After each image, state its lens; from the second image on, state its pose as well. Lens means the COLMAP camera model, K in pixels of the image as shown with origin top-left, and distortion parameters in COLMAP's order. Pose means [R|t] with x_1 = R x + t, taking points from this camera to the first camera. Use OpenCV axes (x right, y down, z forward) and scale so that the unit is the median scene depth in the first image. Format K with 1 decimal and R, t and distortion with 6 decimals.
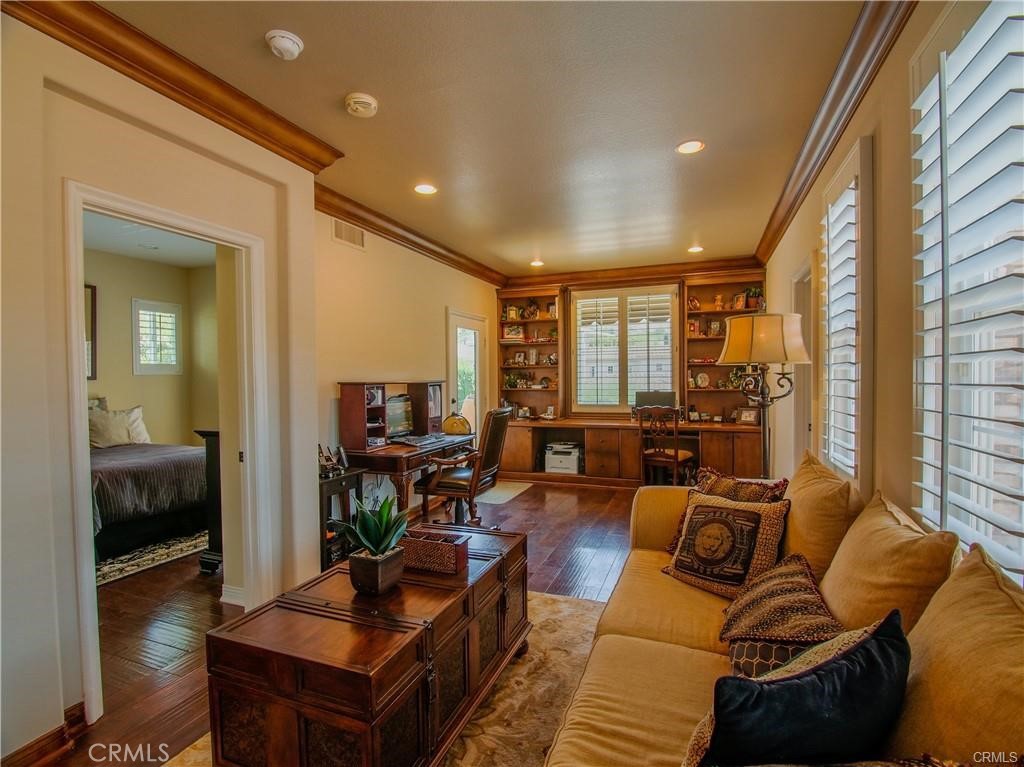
lens RADIAL K [[489.5, 0, 524.0], [0, 489.5, 386.0], [0, 0, 1]] dist [-0.011358, -0.000695]
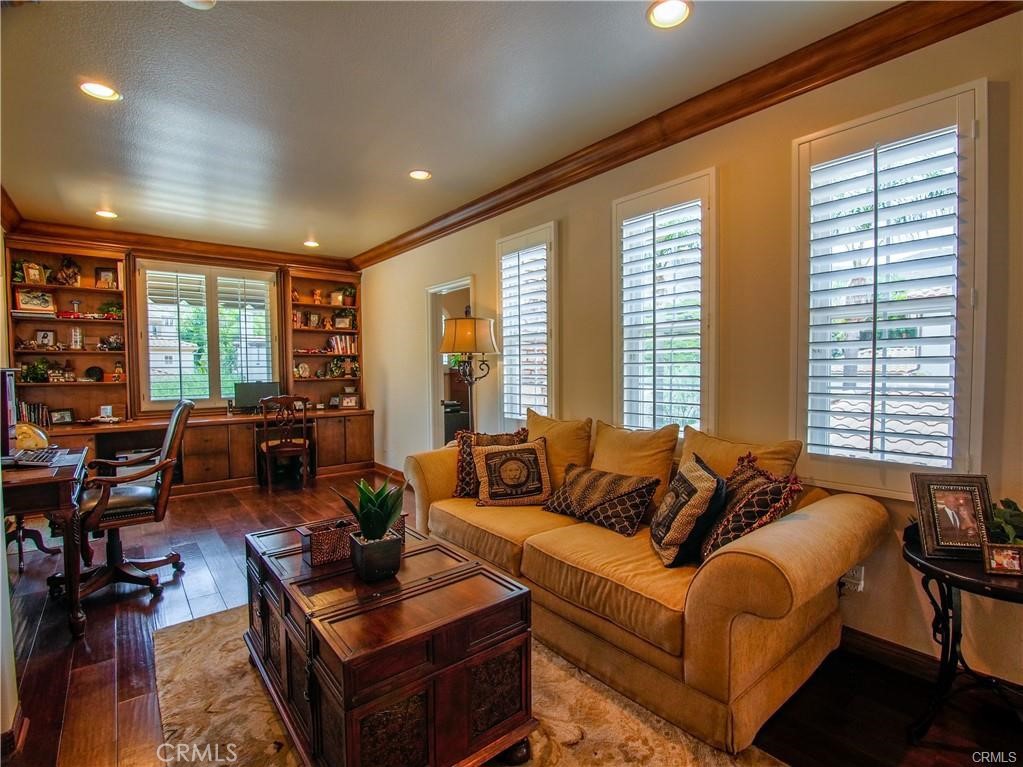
lens RADIAL K [[489.0, 0, 523.5], [0, 489.0, 386.0], [0, 0, 1]] dist [-0.011358, -0.000695]
pose [[0.510633, -0.027724, 0.859352, -0.279897], [0.019347, 0.999597, 0.020753, 0.009091], [-0.859581, 0.006029, 0.510963, 0.072801]]
